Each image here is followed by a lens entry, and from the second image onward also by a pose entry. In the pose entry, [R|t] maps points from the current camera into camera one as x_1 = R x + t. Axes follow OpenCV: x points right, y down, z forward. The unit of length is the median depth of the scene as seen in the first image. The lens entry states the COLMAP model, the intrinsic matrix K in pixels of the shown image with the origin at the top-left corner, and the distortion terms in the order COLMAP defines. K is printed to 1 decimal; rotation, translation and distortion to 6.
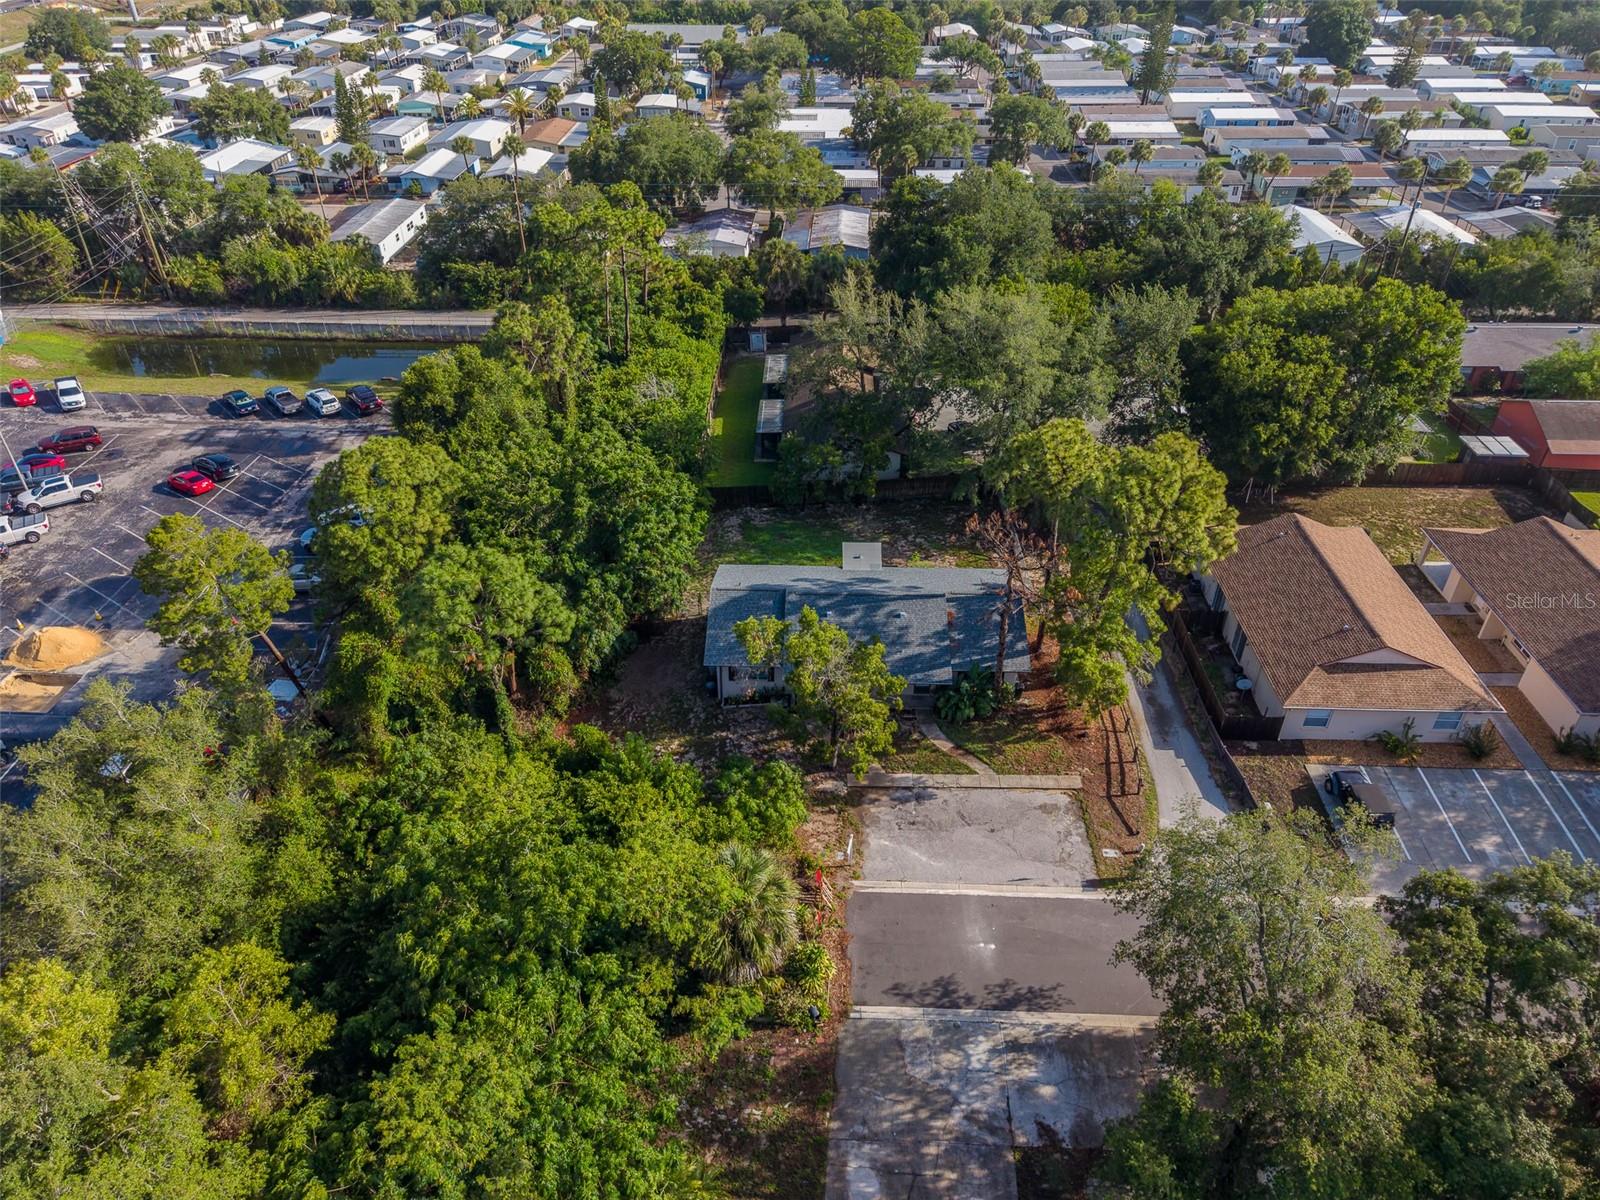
lens RADIAL K [[1073.1, 0, 800.4], [0, 1073.1, 591.9], [0, 0, 1]] dist [0.038315, -0.019720]
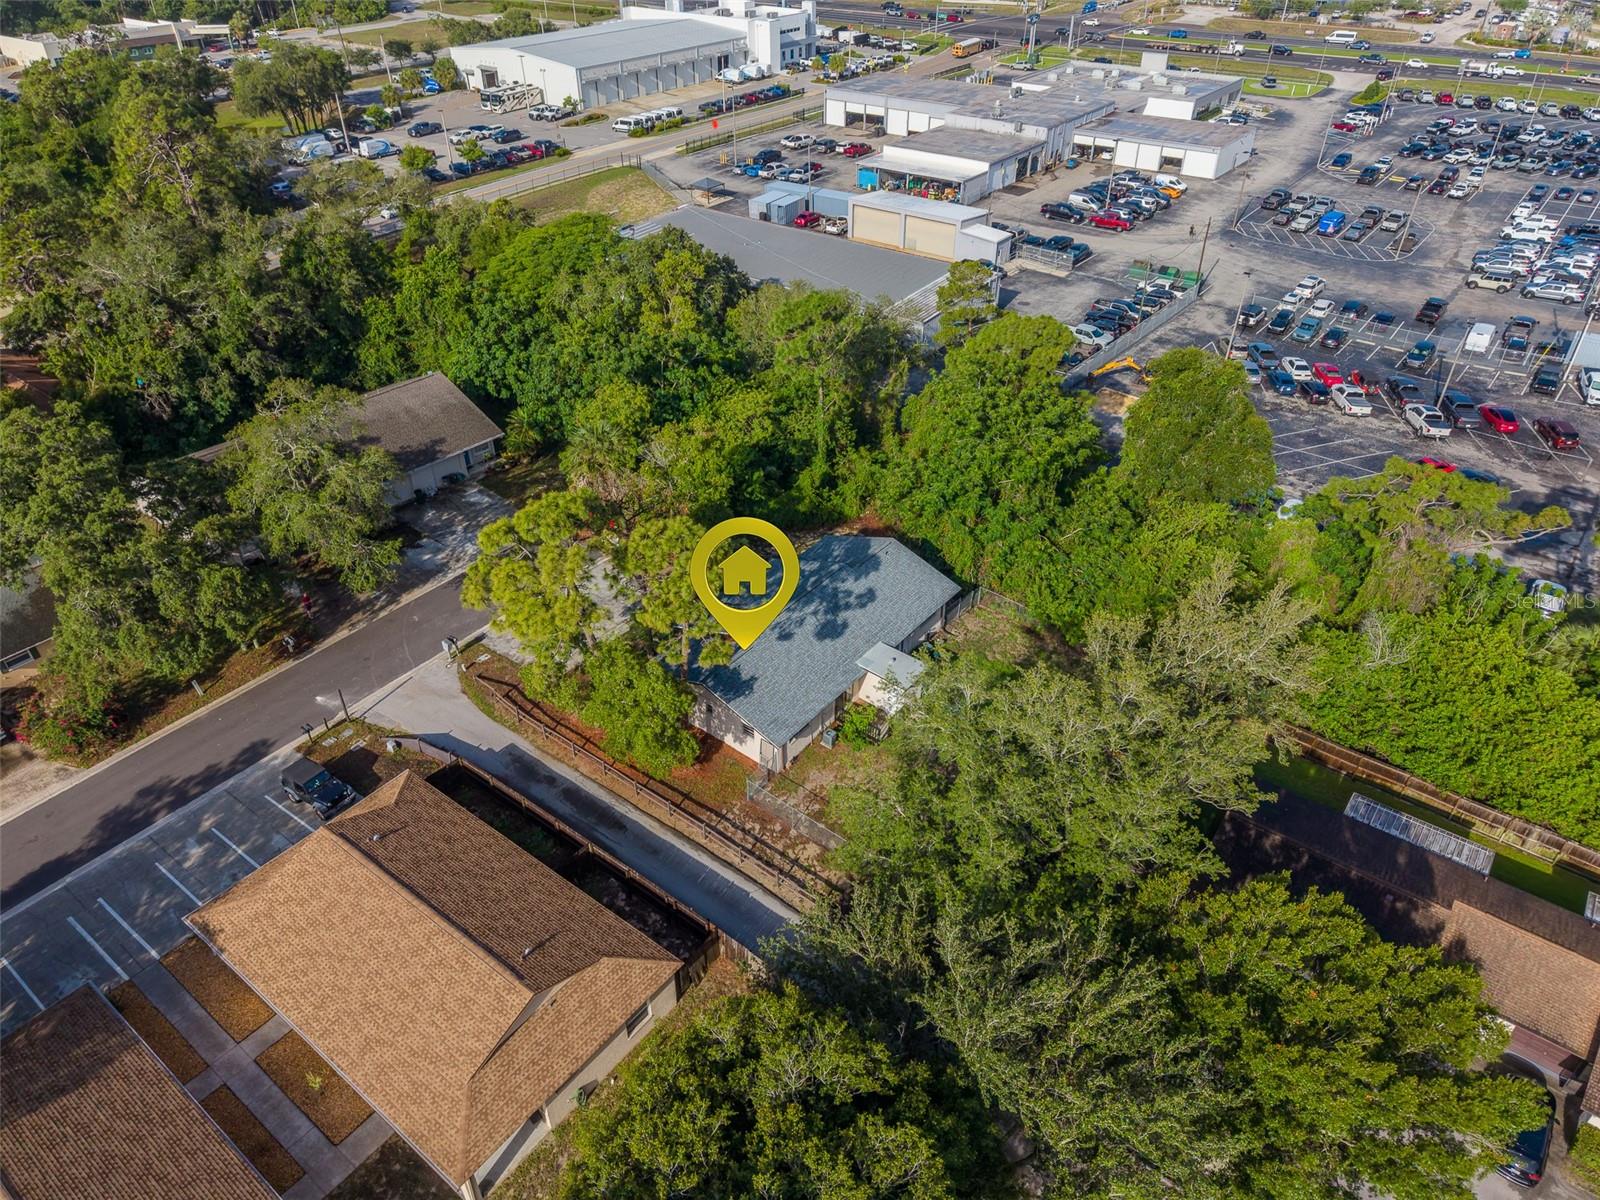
lens RADIAL K [[1073.1, 0, 800.7], [0, 1073.1, 598.3], [0, 0, 1]] dist [0.038315, -0.019720]
pose [[-0.588950, 0.467495, -0.659232, 0.446751], [-0.454040, 0.483406, 0.748442, -0.464953], [0.668570, 0.740113, -0.072441, 0.664489]]
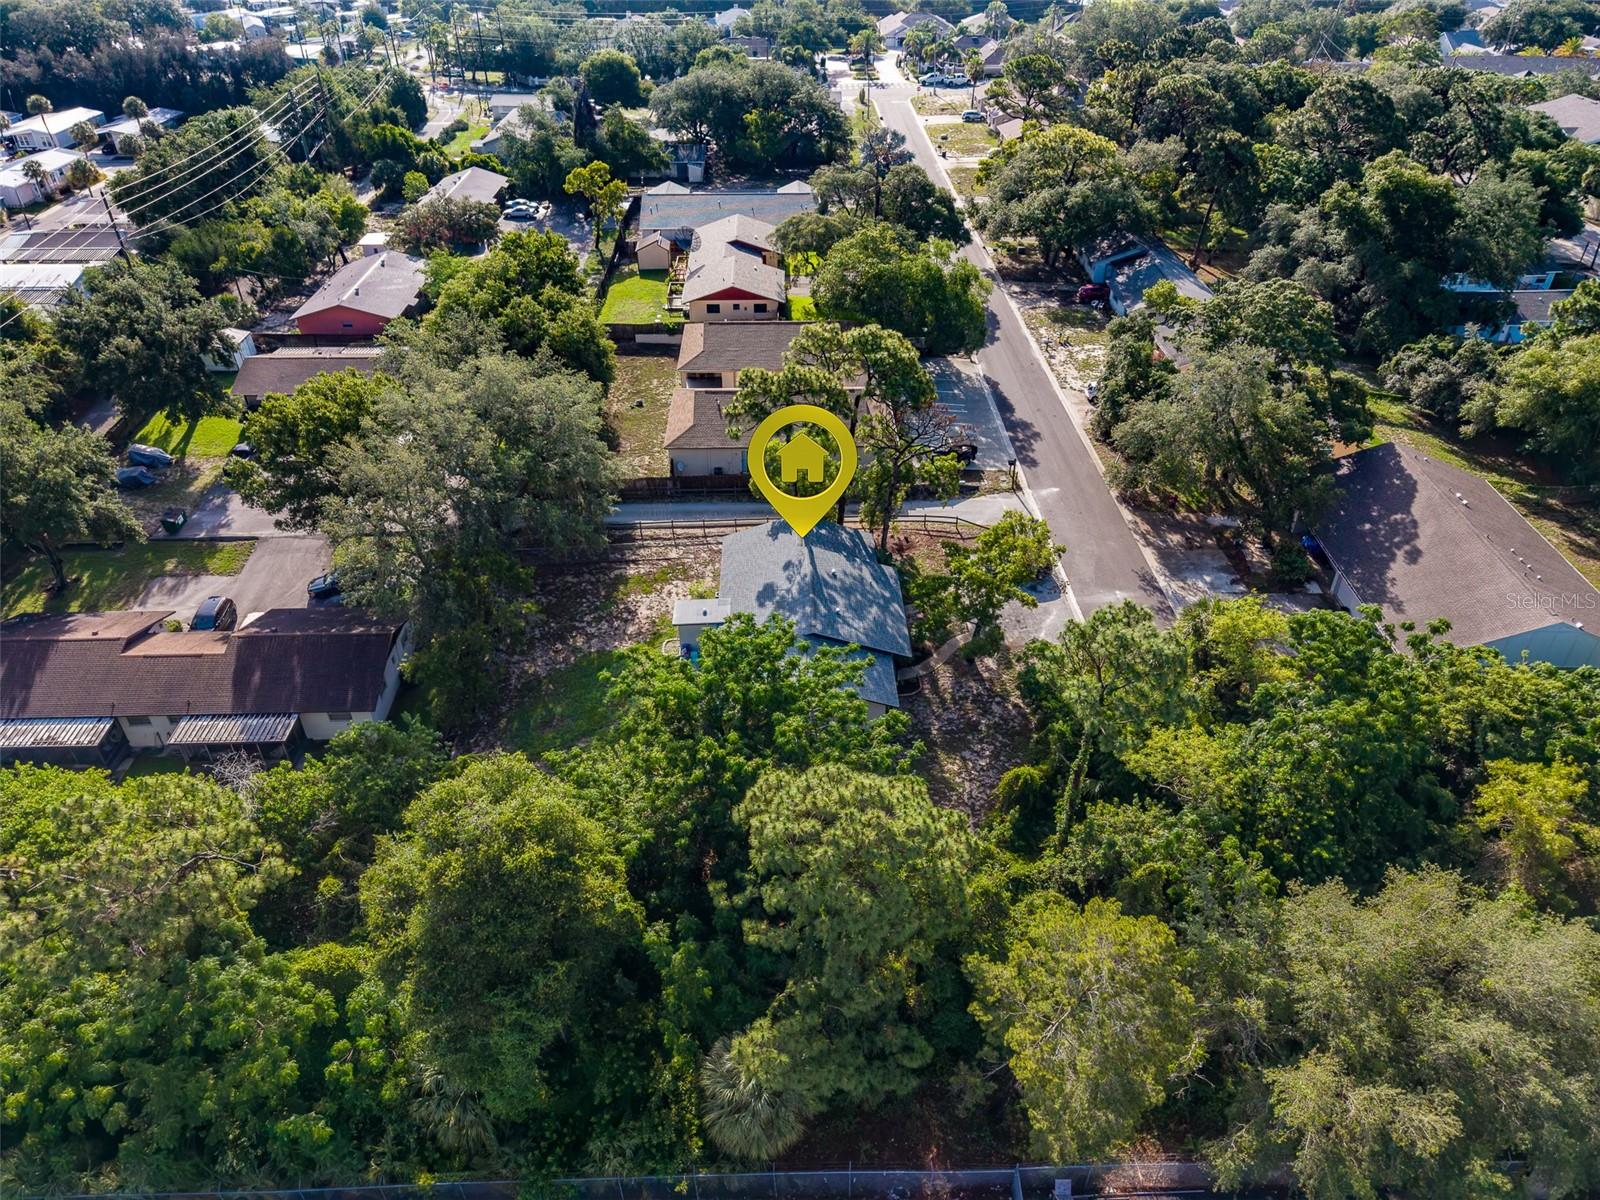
lens RADIAL K [[1073.1, 0, 804.8], [0, 1073.1, 602.8], [0, 0, 1]] dist [0.038315, -0.019720]
pose [[-0.054133, -0.574036, 0.817039, -0.496078], [0.568122, 0.655187, 0.497963, -0.315988], [-0.821162, 0.491134, 0.290656, 0.438388]]
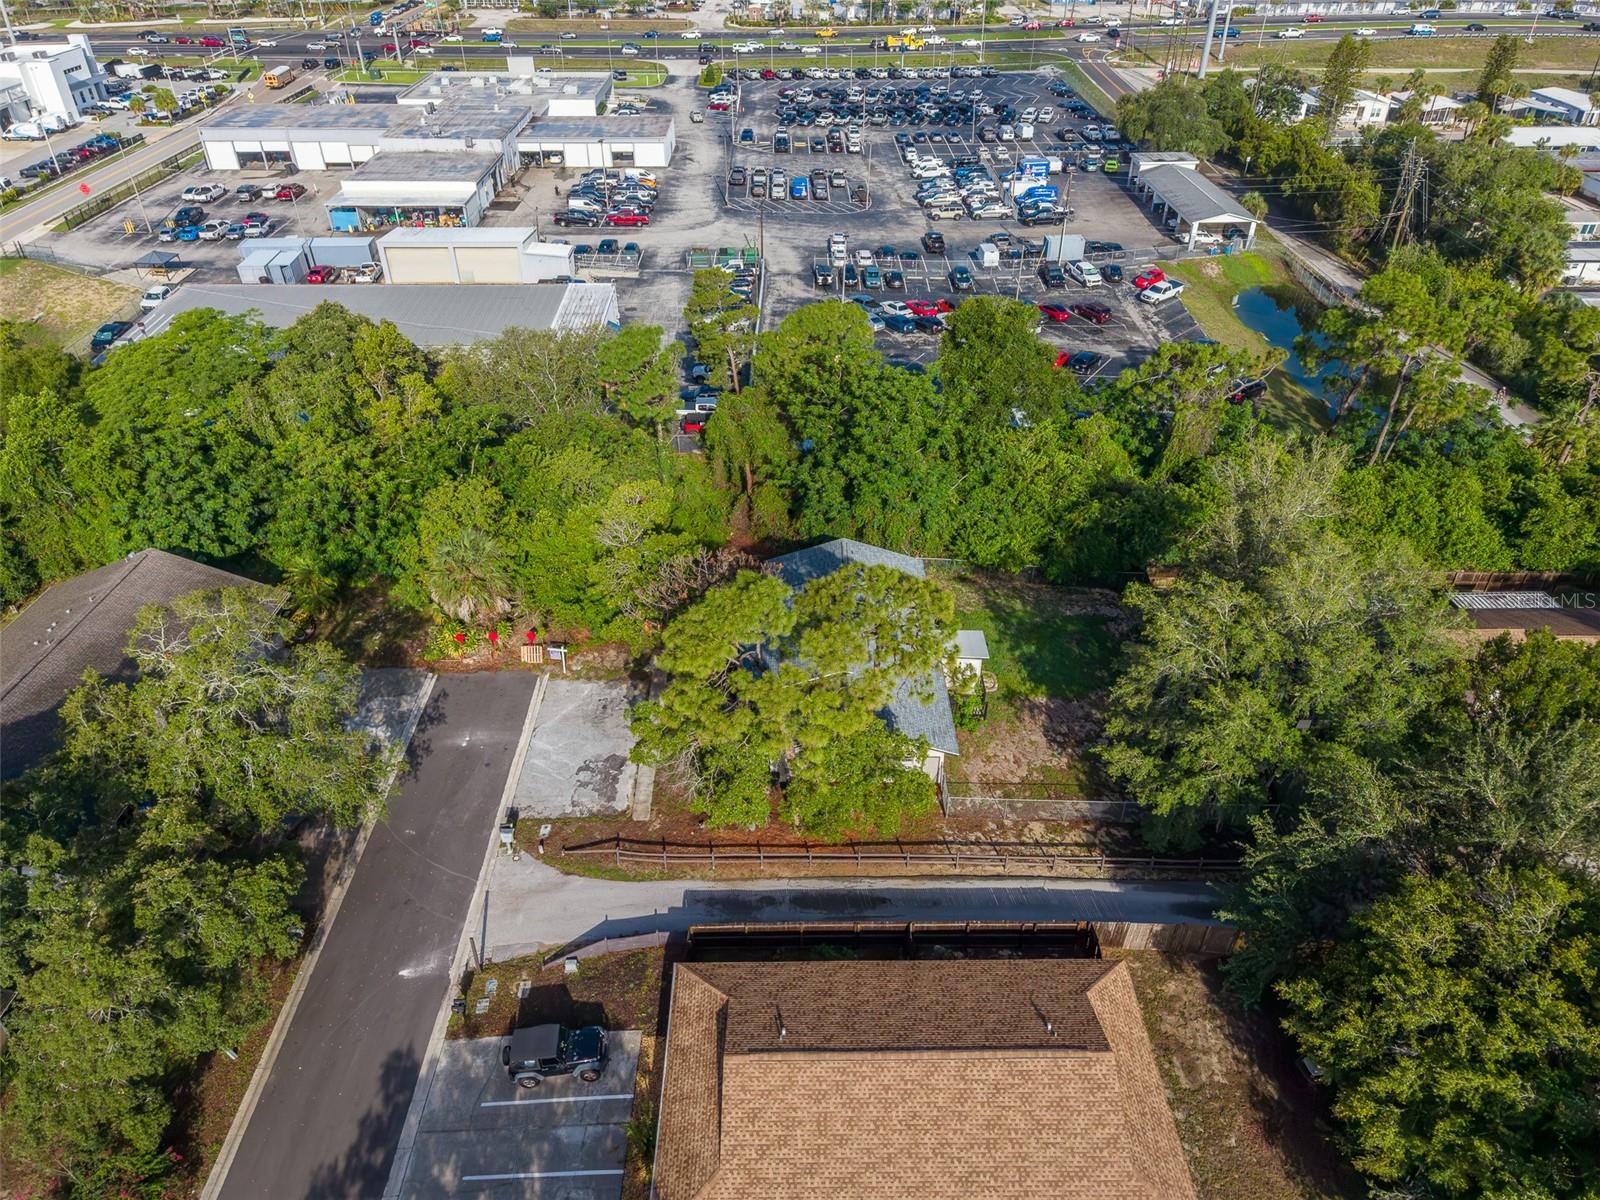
lens RADIAL K [[1073.1, 0, 801.4], [0, 1073.1, 597.3], [0, 0, 1]] dist [0.038315, -0.019720]
pose [[0.038233, 0.573339, -0.818426, 0.525855], [-0.565700, 0.687562, 0.455237, -0.271447], [0.823724, 0.445579, 0.350625, 0.381890]]
